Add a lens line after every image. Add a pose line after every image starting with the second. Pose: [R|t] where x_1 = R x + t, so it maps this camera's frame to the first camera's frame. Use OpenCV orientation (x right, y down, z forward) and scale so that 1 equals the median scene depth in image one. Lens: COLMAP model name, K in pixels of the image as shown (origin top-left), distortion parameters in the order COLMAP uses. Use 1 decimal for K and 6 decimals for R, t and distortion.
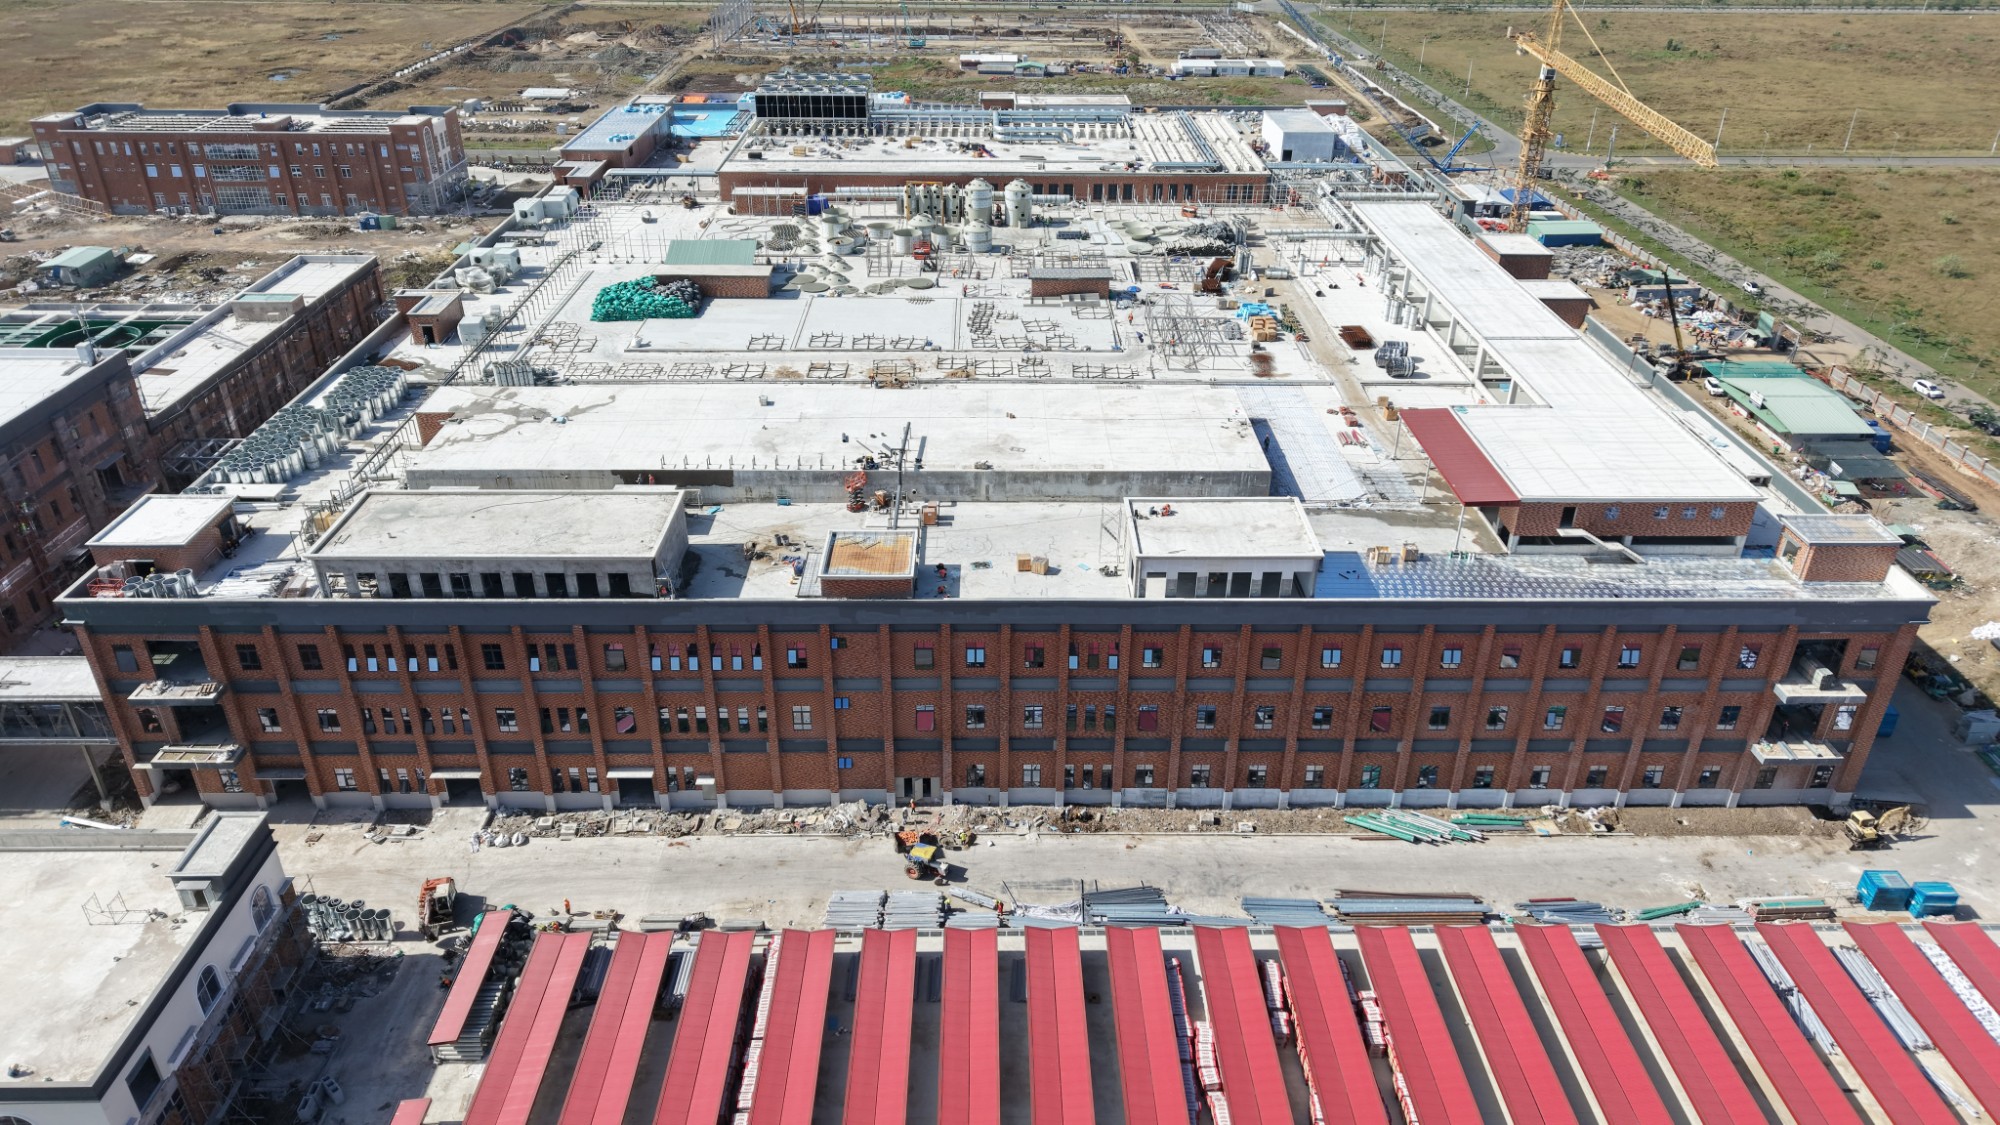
lens RADIAL K [[1330.7, 0, 996.4], [0, 1330.7, 556.8], [0, 0, 1]] dist [0.015130, -0.005716]
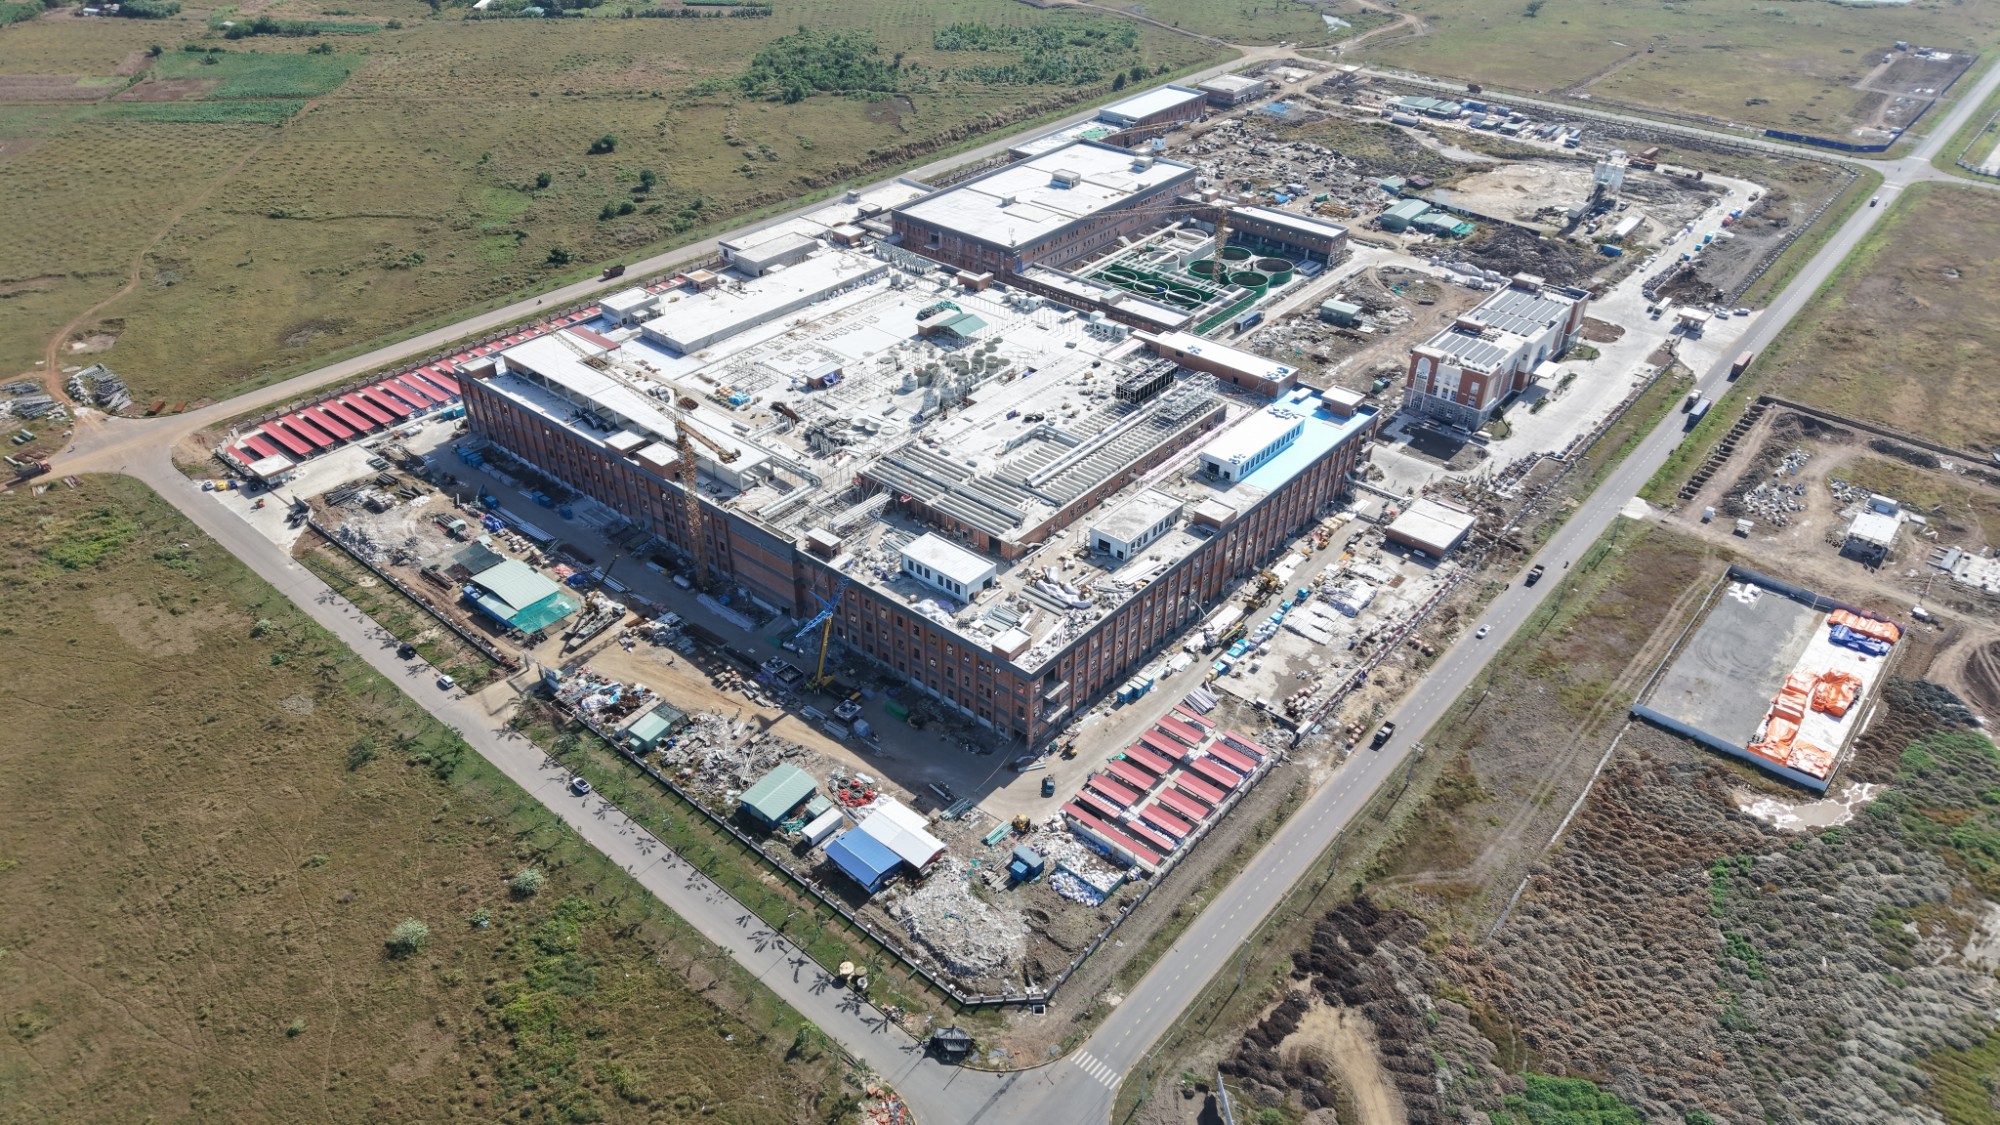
lens RADIAL K [[1330.9, 0, 1003.7], [0, 1330.9, 554.6], [0, 0, 1]] dist [0.006793, -0.002157]
pose [[-0.650230, 0.413970, -0.637047, 1.392229], [-0.379821, 0.549073, 0.744483, -1.806645], [0.657979, 0.726050, -0.199789, 1.902348]]
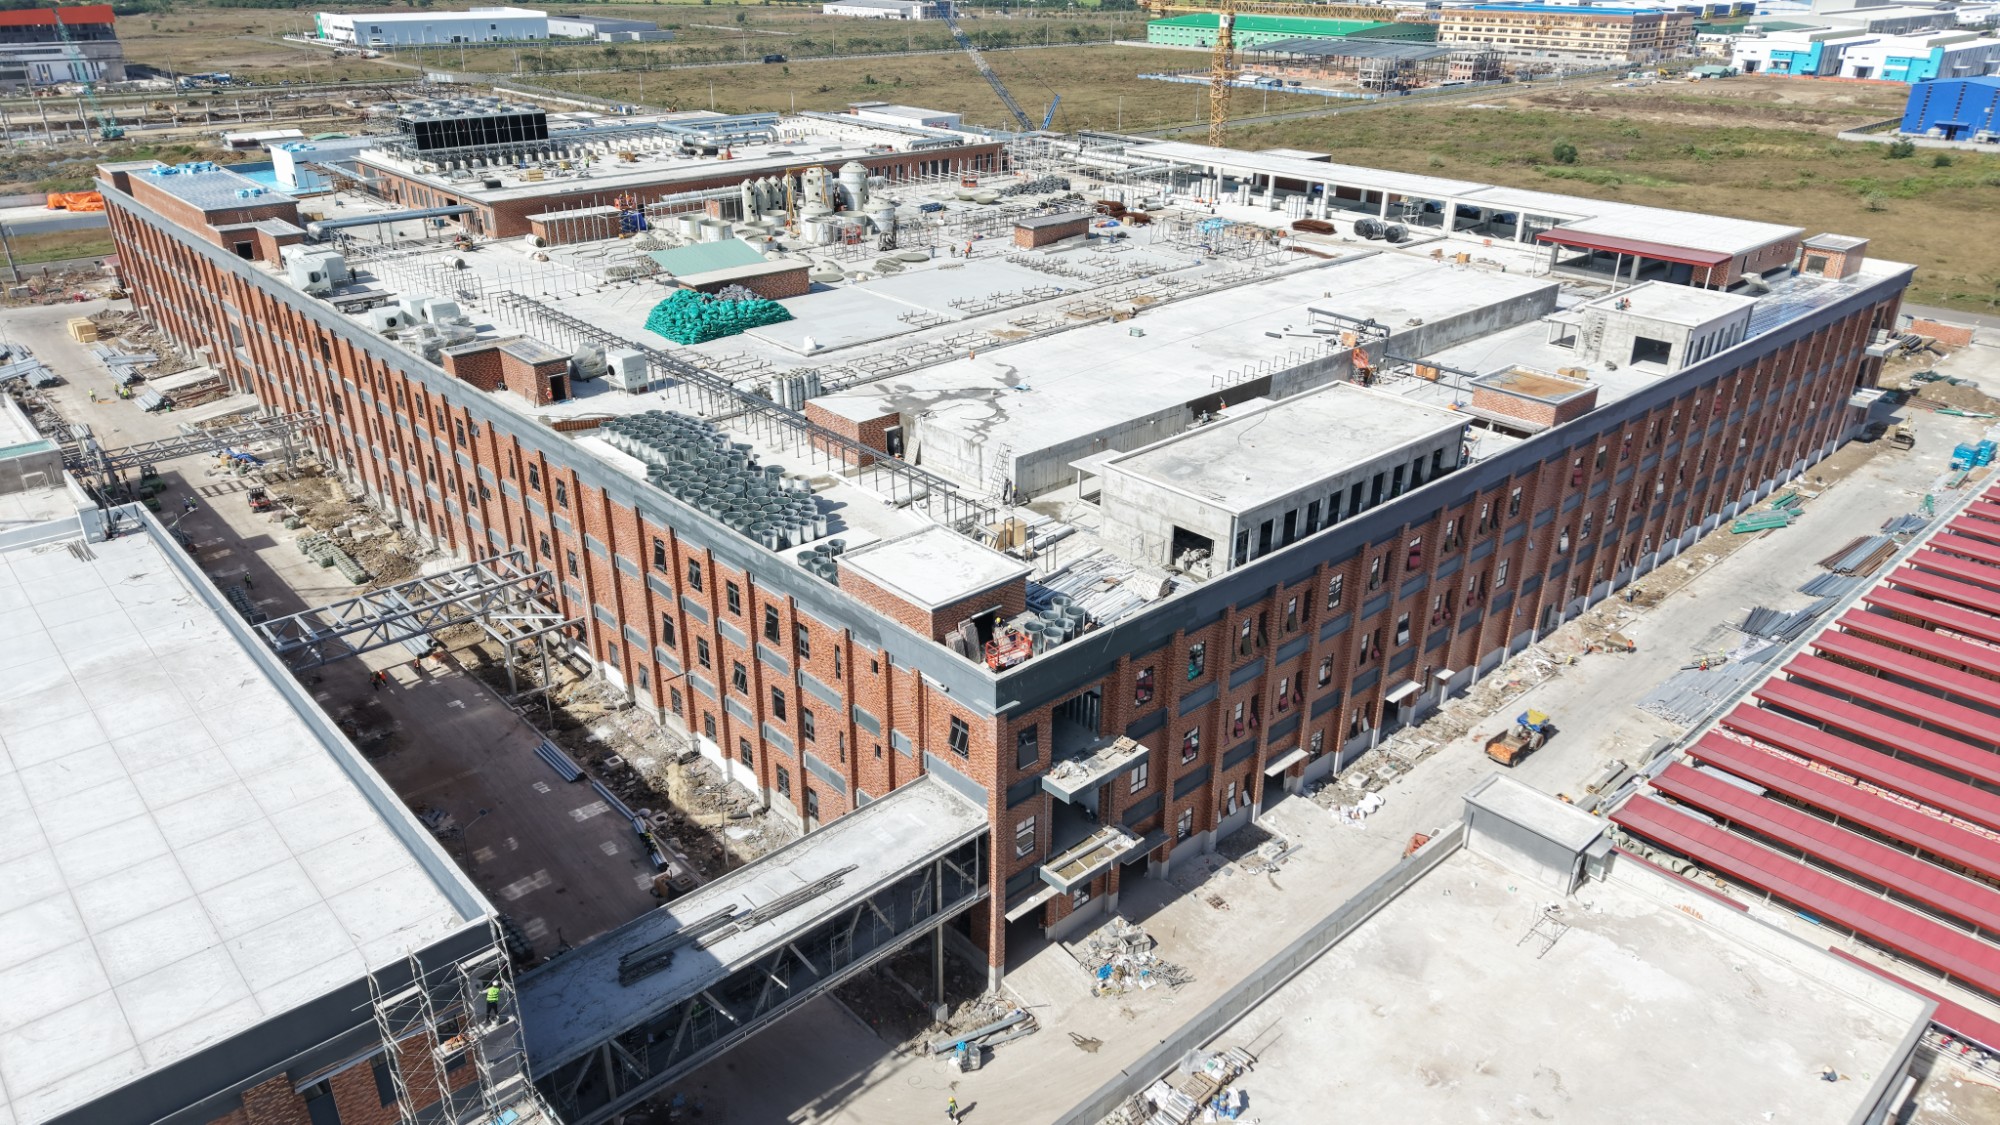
lens RADIAL K [[1330.7, 0, 996.4], [0, 1330.7, 556.8], [0, 0, 1]] dist [0.015130, -0.005716]
pose [[0.748387, -0.282439, 0.600121, -0.669915], [0.321639, 0.945838, 0.044043, -0.034948], [-0.580057, 0.160061, 0.798696, 0.287887]]
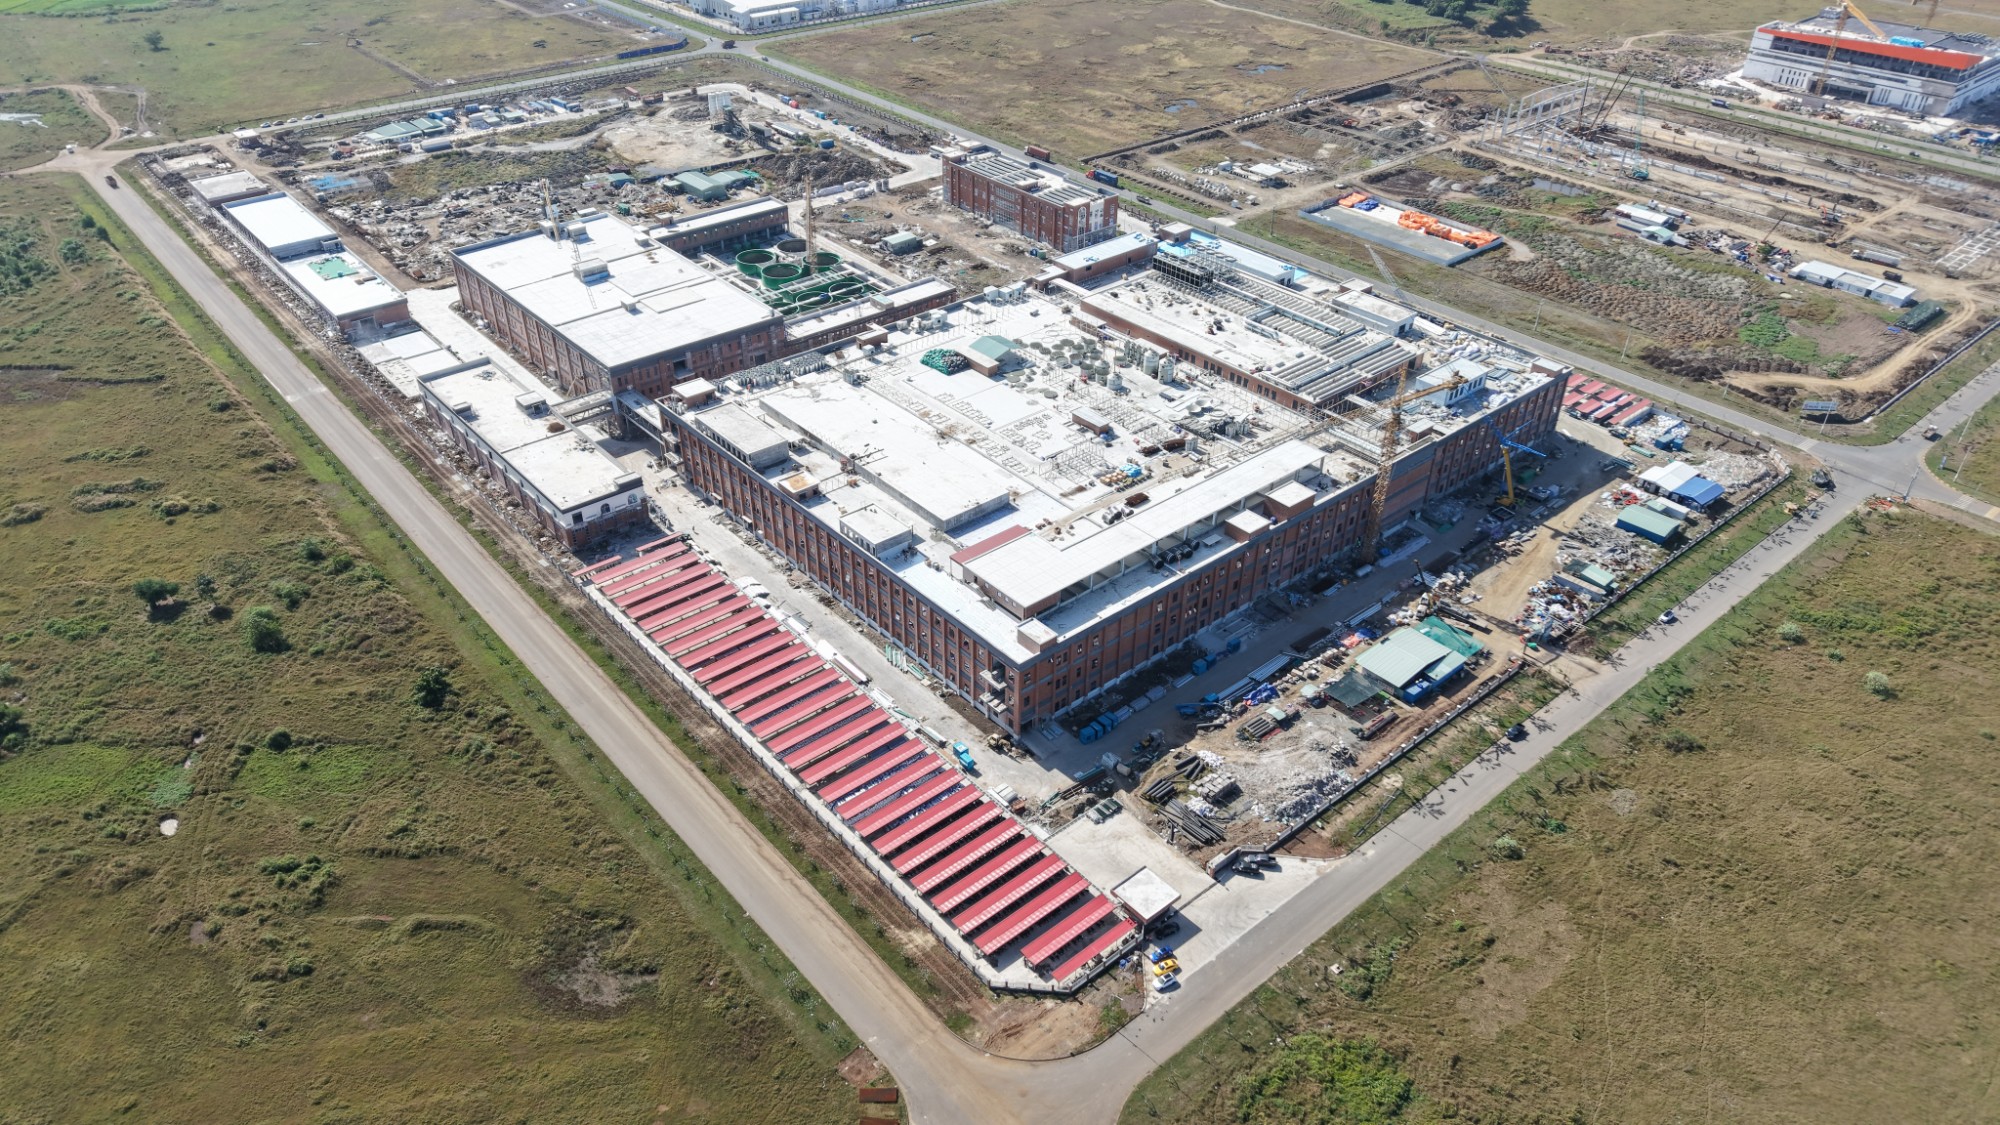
lens RADIAL K [[1330.7, 0, 996.4], [0, 1330.7, 556.8], [0, 0, 1]] dist [0.015130, -0.005716]
pose [[0.640496, 0.427628, -0.637886, 1.381568], [-0.372436, 0.899371, 0.228963, -0.446333], [0.671607, 0.090922, 0.735307, -0.559625]]
